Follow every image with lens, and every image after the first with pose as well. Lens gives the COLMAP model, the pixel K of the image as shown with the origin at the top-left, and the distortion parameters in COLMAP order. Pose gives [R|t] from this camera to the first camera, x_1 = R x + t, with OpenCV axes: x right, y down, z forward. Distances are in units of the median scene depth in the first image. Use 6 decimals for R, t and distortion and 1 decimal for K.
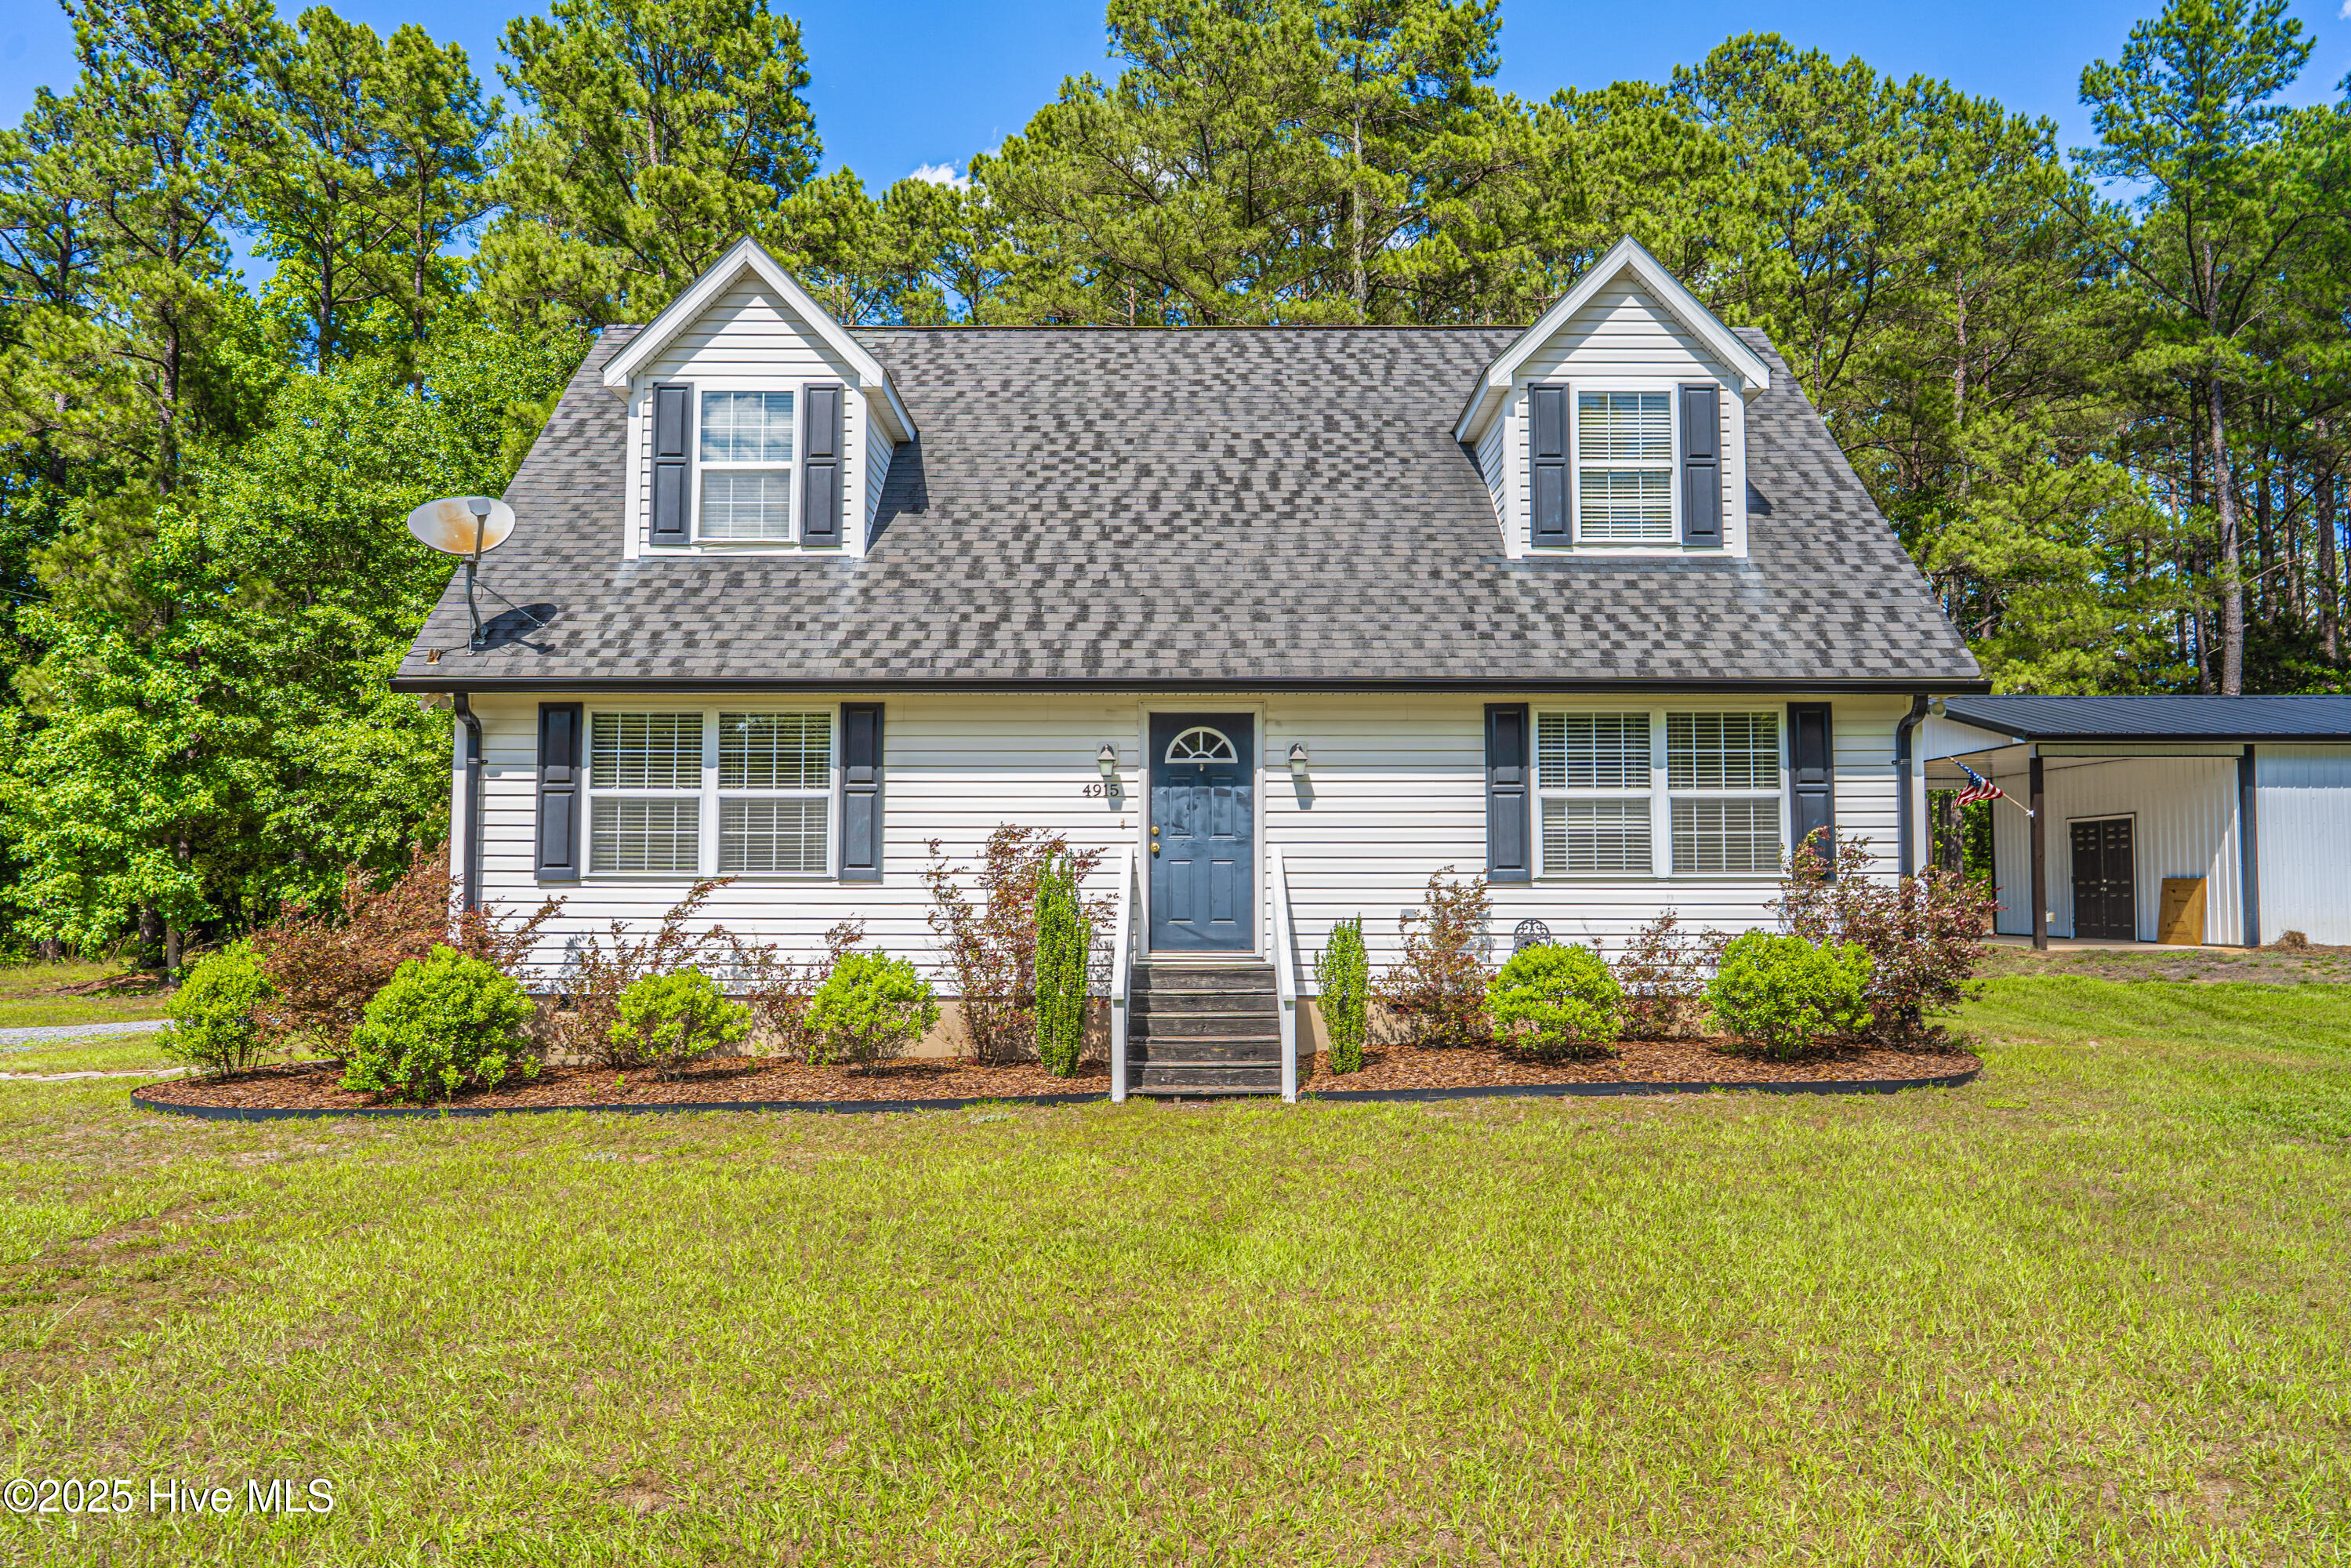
lens RADIAL K [[1051.8, 0, 1184.1], [0, 1051.8, 807.3], [0, 0, 1]] dist [-0.001228, 0.000012]
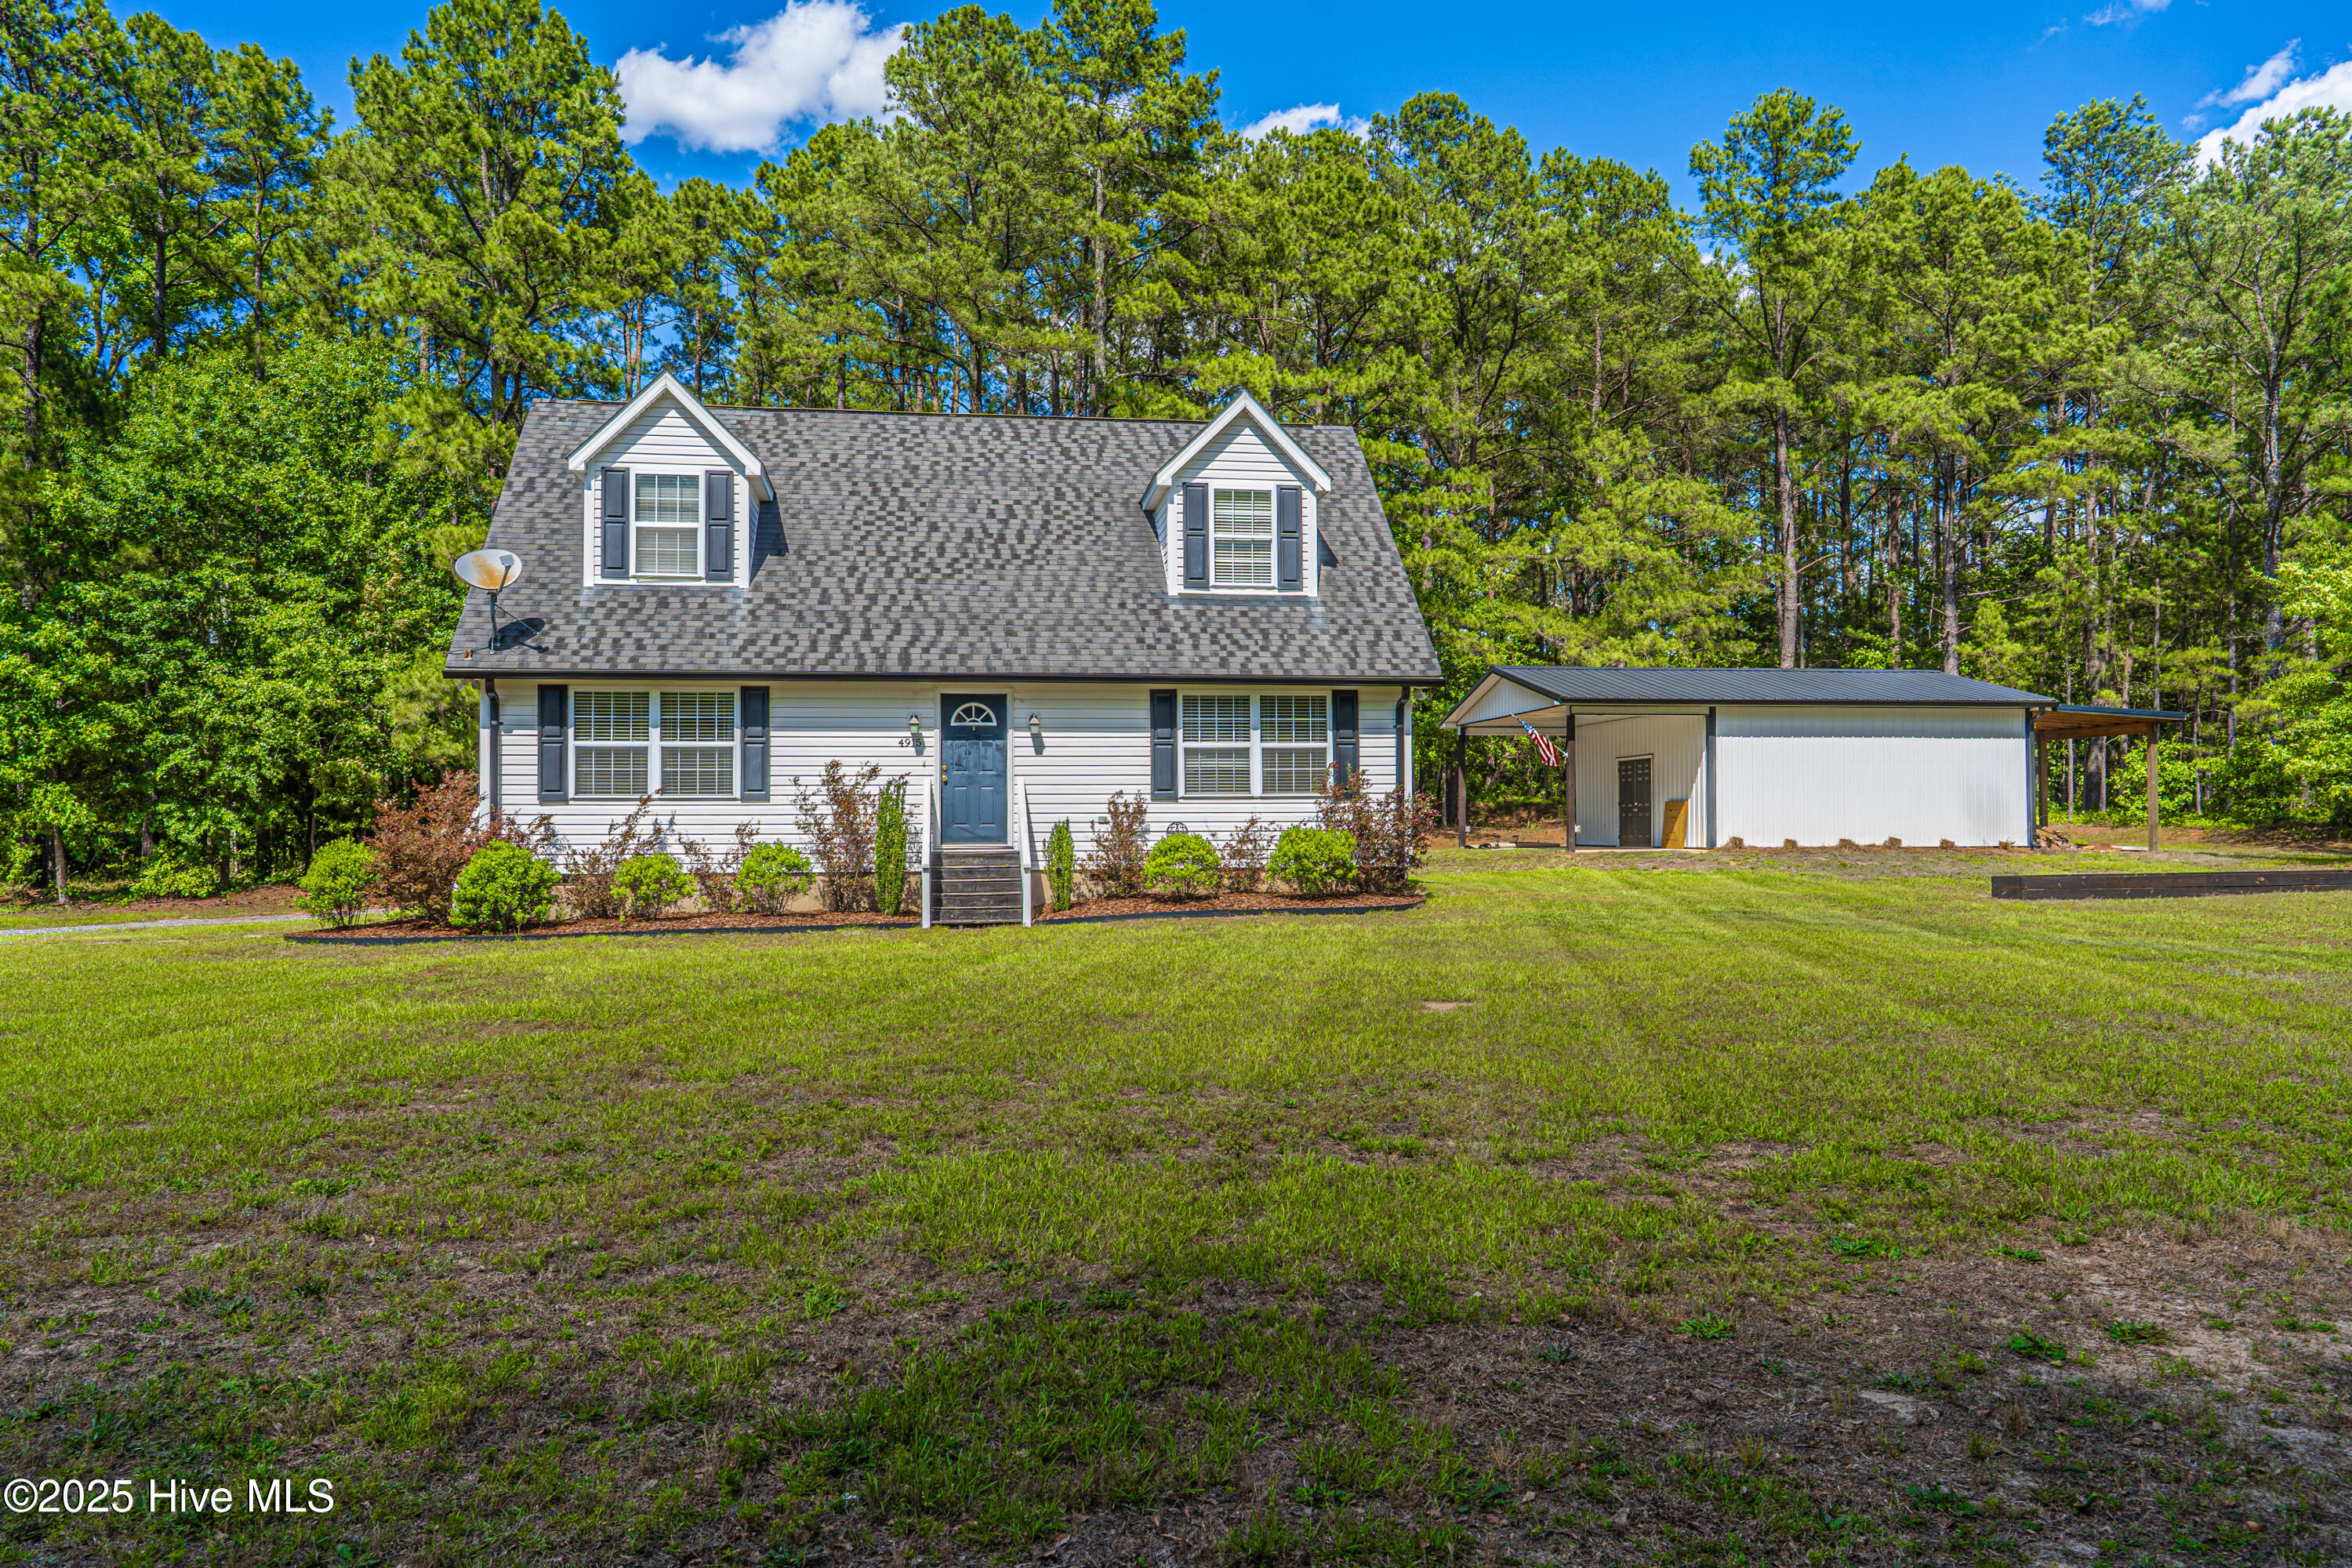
lens RADIAL K [[1822.8, 0, 1174.9], [0, 1822.8, 766.3], [0, 0, 1]] dist [0.002476, -0.000866]
pose [[0.988118, -0.000540, 0.153697, -0.104838], [-0.002390, 0.999819, 0.018882, -0.032747], [-0.153680, -0.019025, 0.987938, -1.740505]]
